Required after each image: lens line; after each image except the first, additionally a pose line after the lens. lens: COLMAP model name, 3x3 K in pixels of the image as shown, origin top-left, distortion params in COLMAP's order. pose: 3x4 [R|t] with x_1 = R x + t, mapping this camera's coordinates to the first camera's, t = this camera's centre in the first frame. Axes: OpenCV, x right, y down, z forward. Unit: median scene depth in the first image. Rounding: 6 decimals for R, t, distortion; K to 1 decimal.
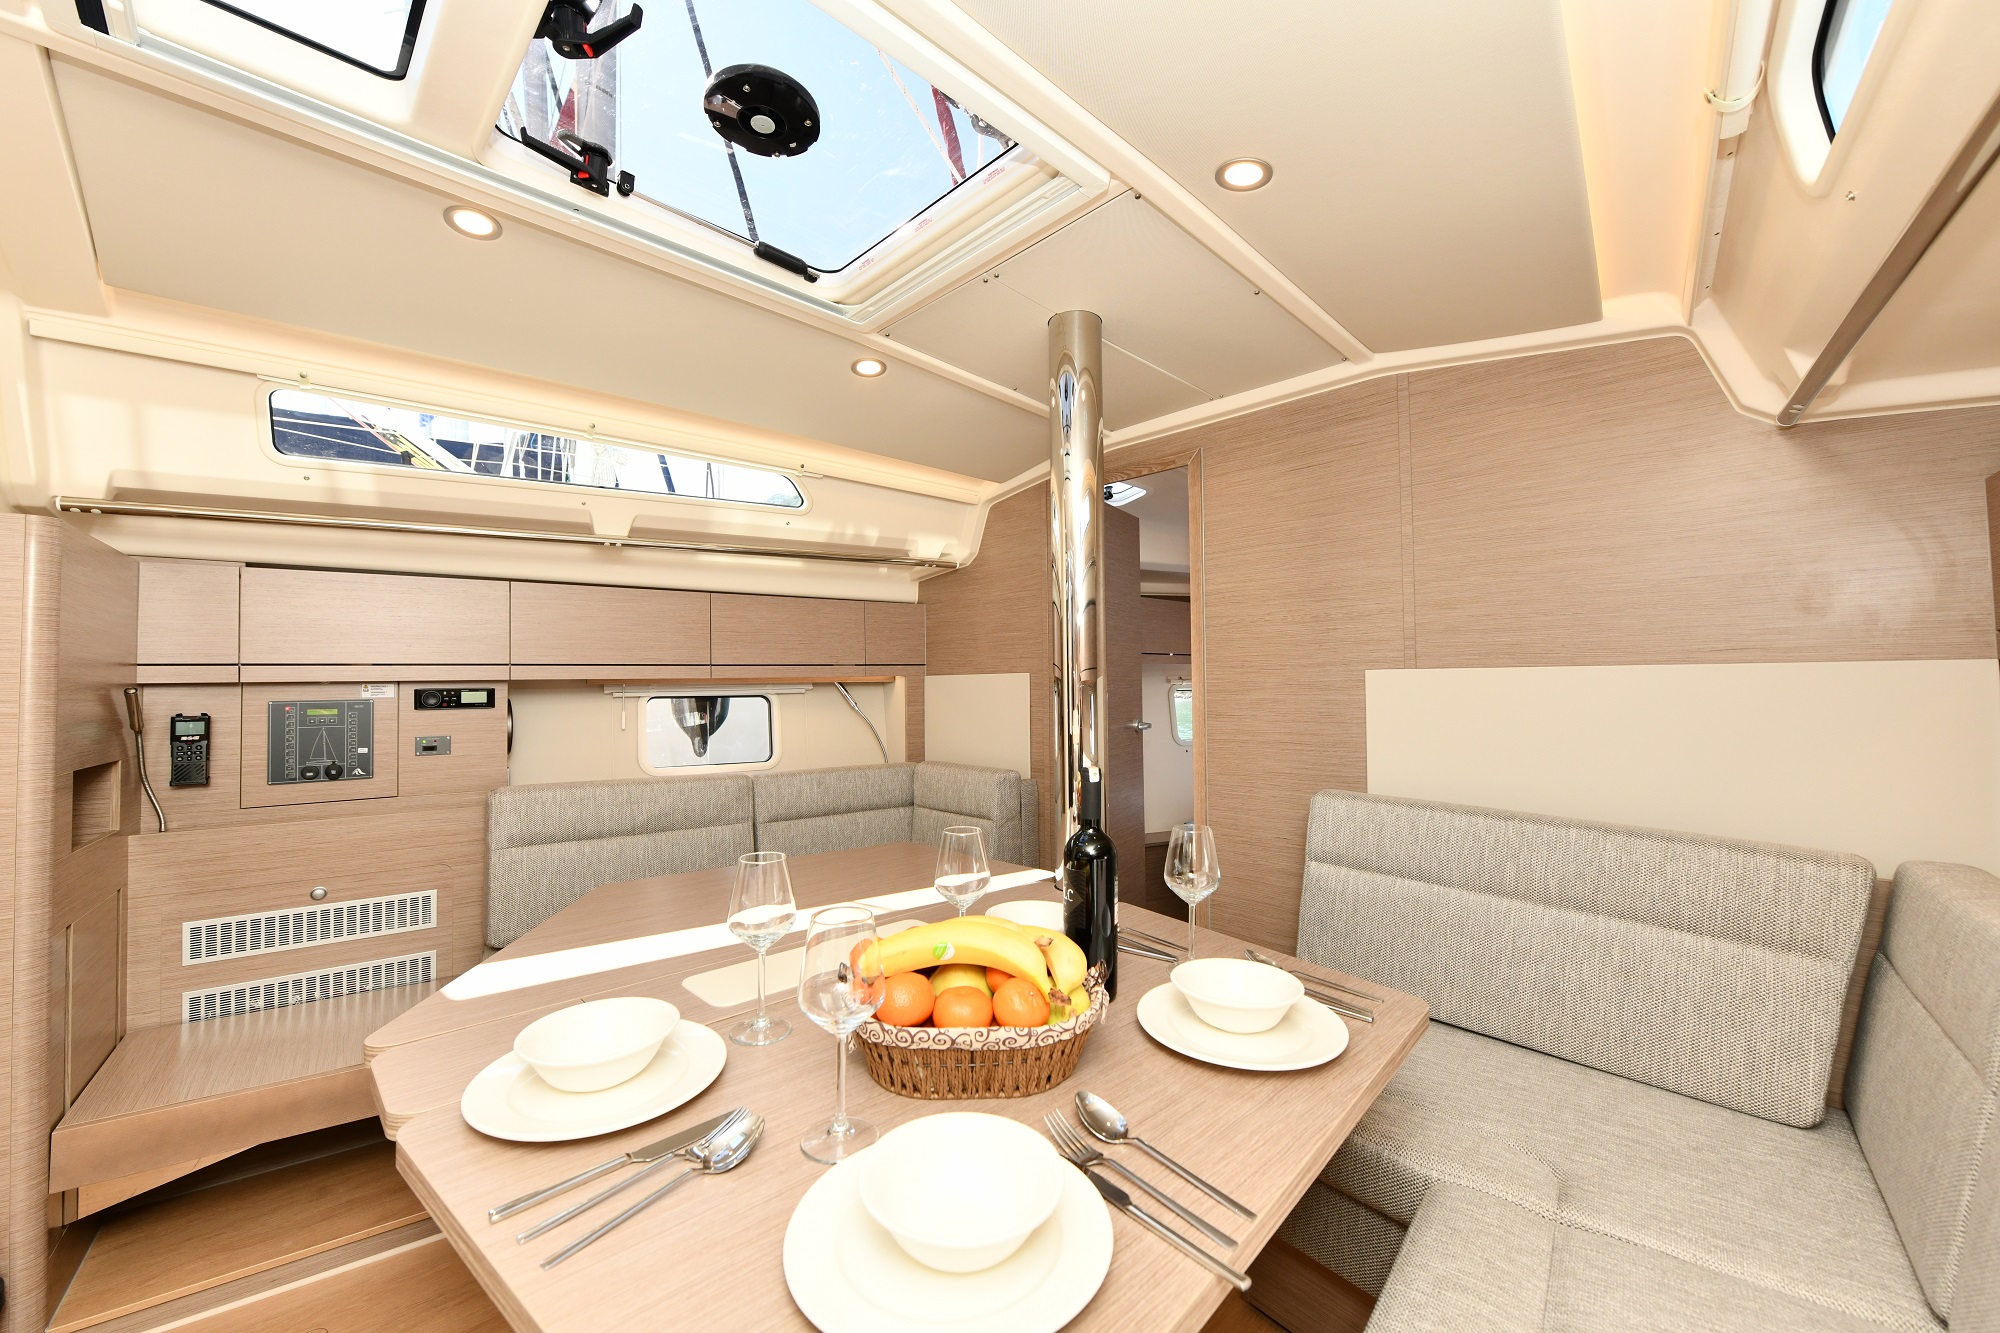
lens RADIAL K [[777.8, 0, 1004.1], [0, 777.8, 667.1], [0, 0, 1]] dist [-0.017368, 0.000828]
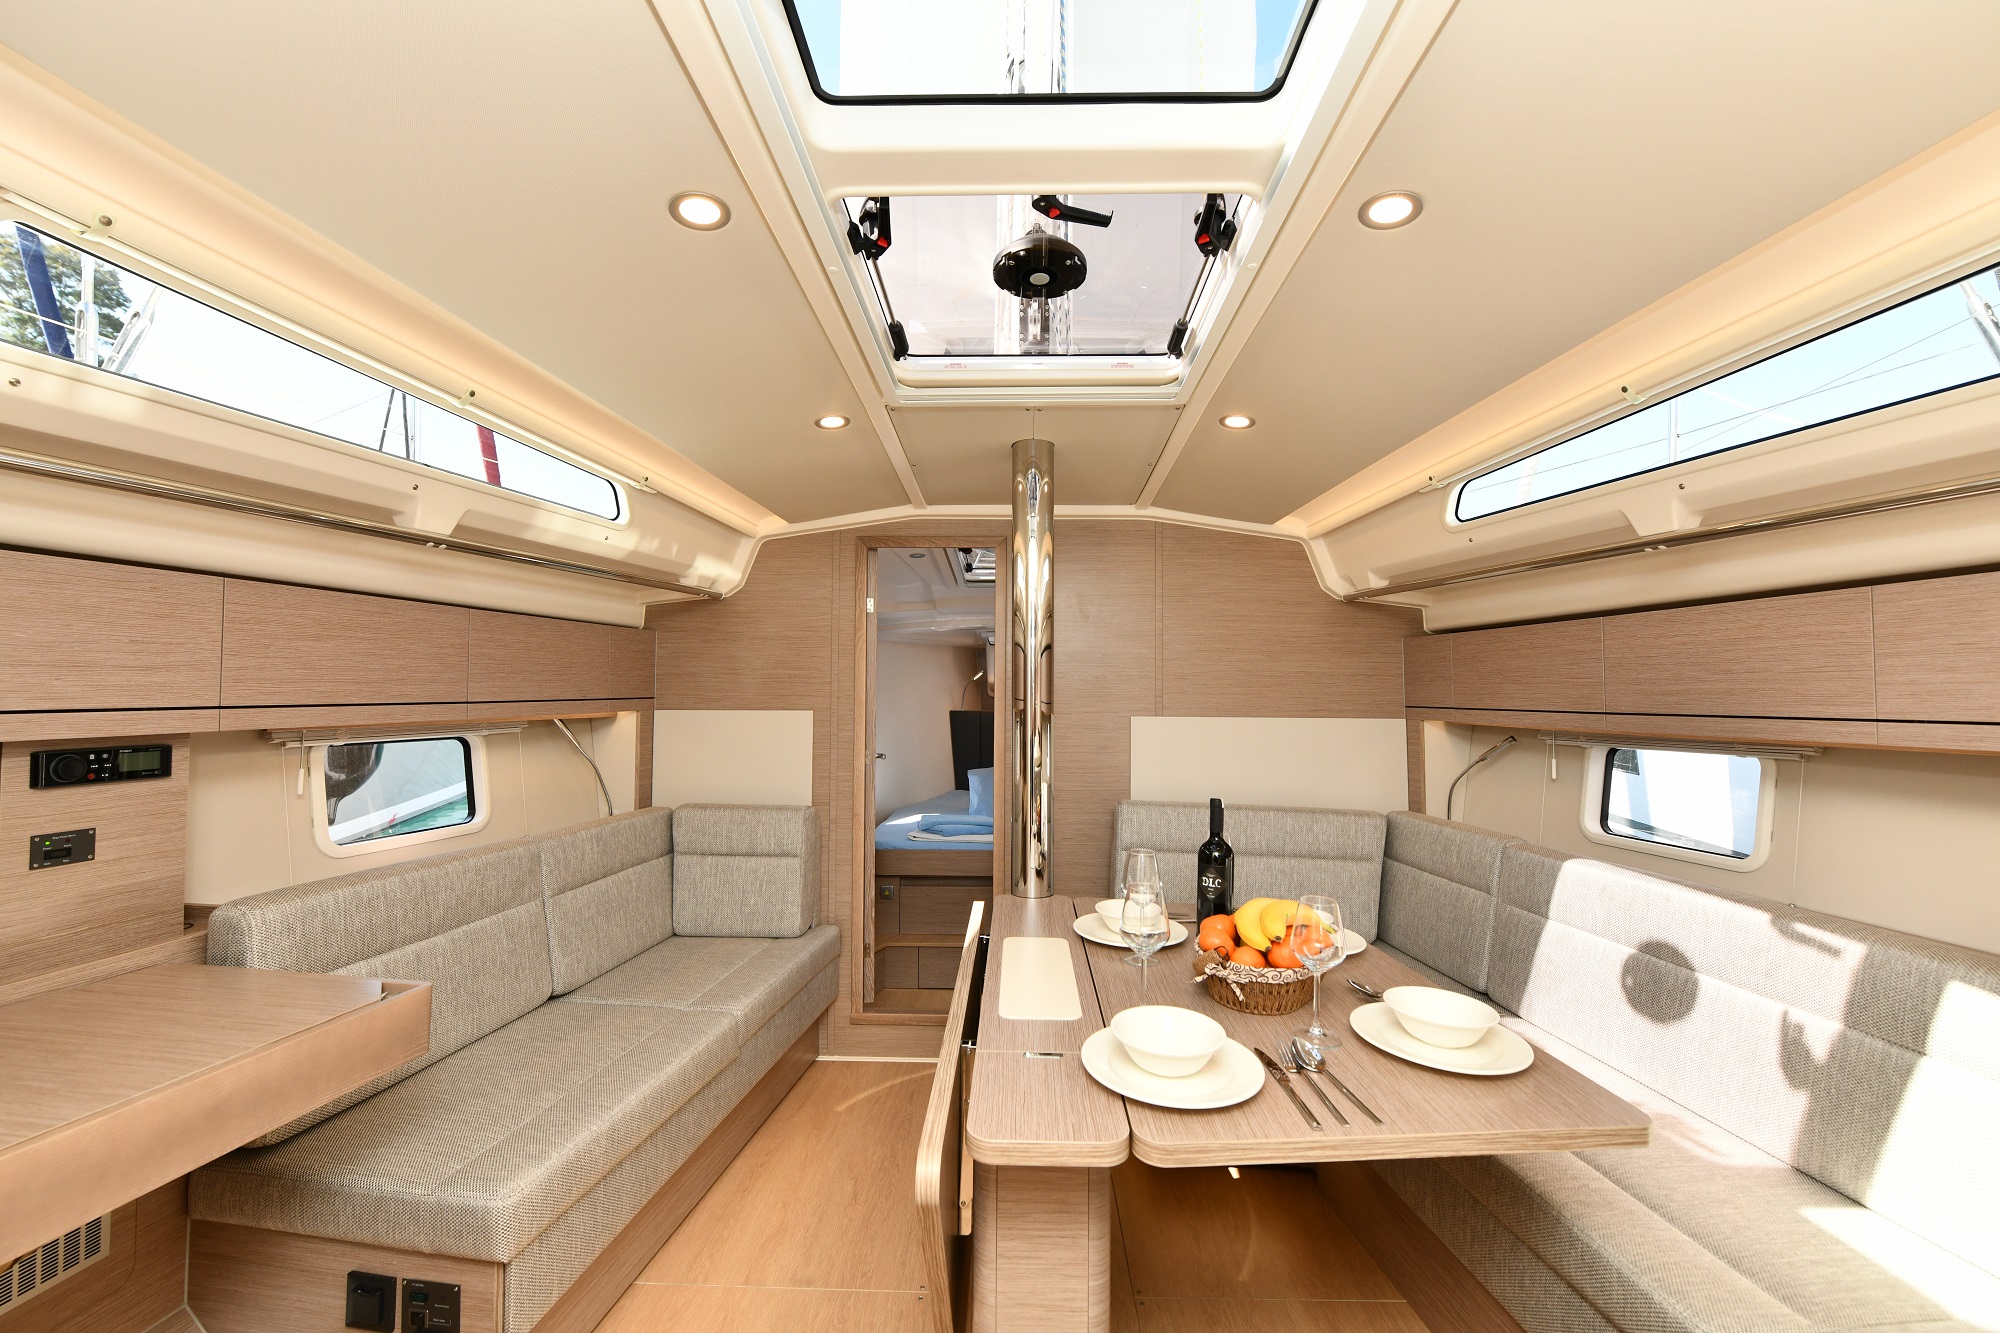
lens RADIAL K [[777.8, 0, 1008.6], [0, 777.8, 666.4], [0, 0, 1]] dist [-0.017368, 0.000828]
pose [[0.717155, 0.038790, 0.695833, -1.014512], [-0.027825, 0.999247, -0.027026, -0.062727], [-0.696358, 0.000021, 0.717695, 0.147805]]
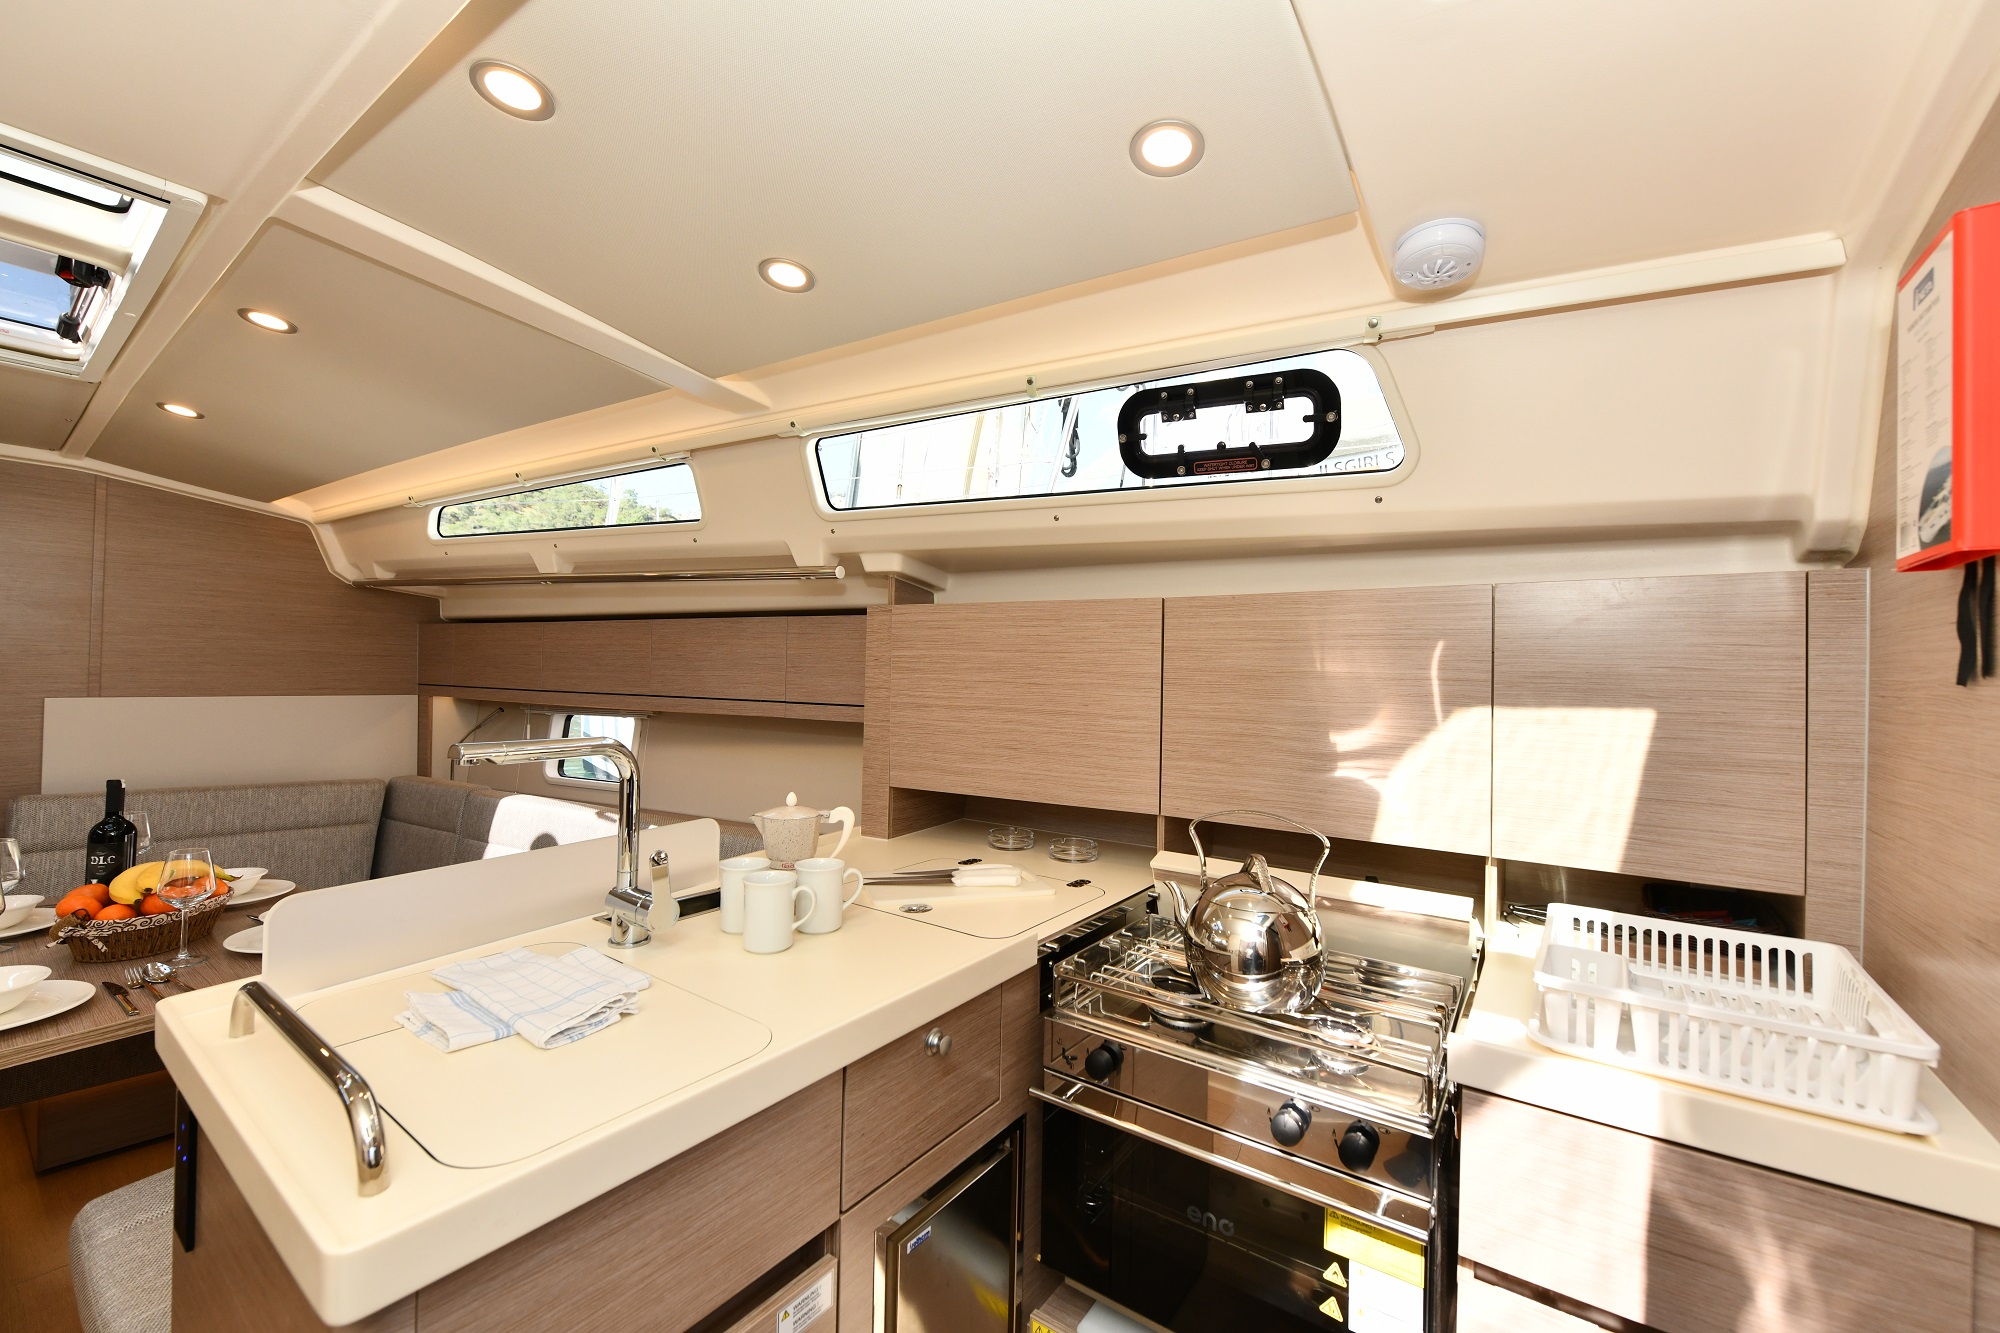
lens RADIAL K [[777.8, 0, 999.4], [0, 777.8, 665.0], [0, 0, 1]] dist [-0.017368, 0.000828]
pose [[-0.181259, 0.015817, 0.983308, -1.424084], [-0.040103, 0.998920, -0.023461, -0.115101], [-0.982617, -0.043686, -0.180429, -0.408668]]
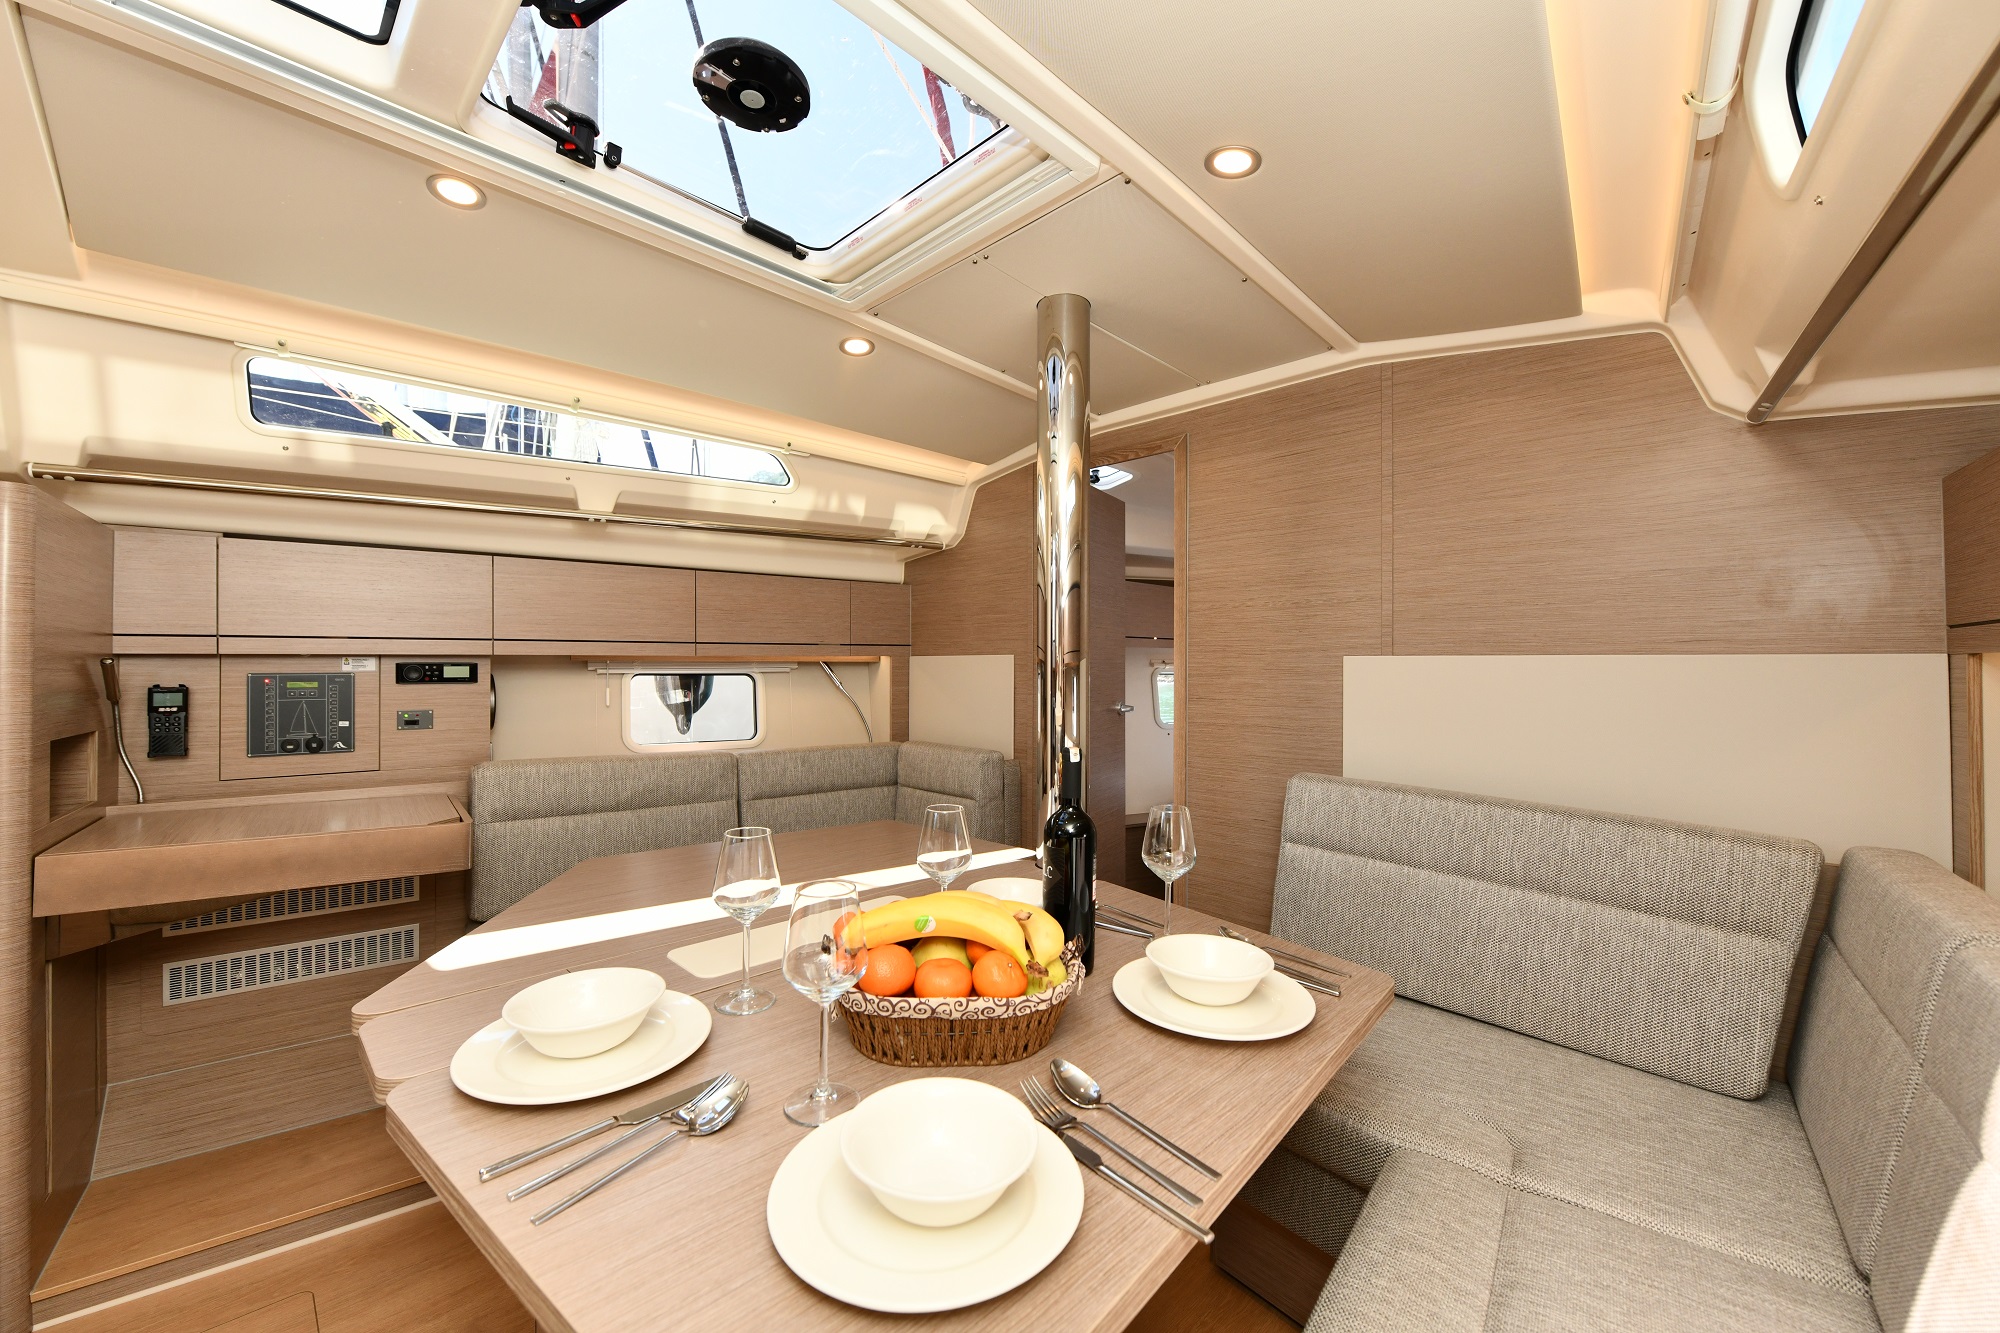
lens RADIAL K [[777.8, 0, 1003.2], [0, 777.8, 666.8], [0, 0, 1]] dist [-0.017368, 0.000828]
pose [[0.999751, 0.012904, 0.018229, 0.001486], [-0.013318, 0.999653, 0.022730, 0.000773], [-0.017929, -0.022967, 0.999575, -0.013793]]
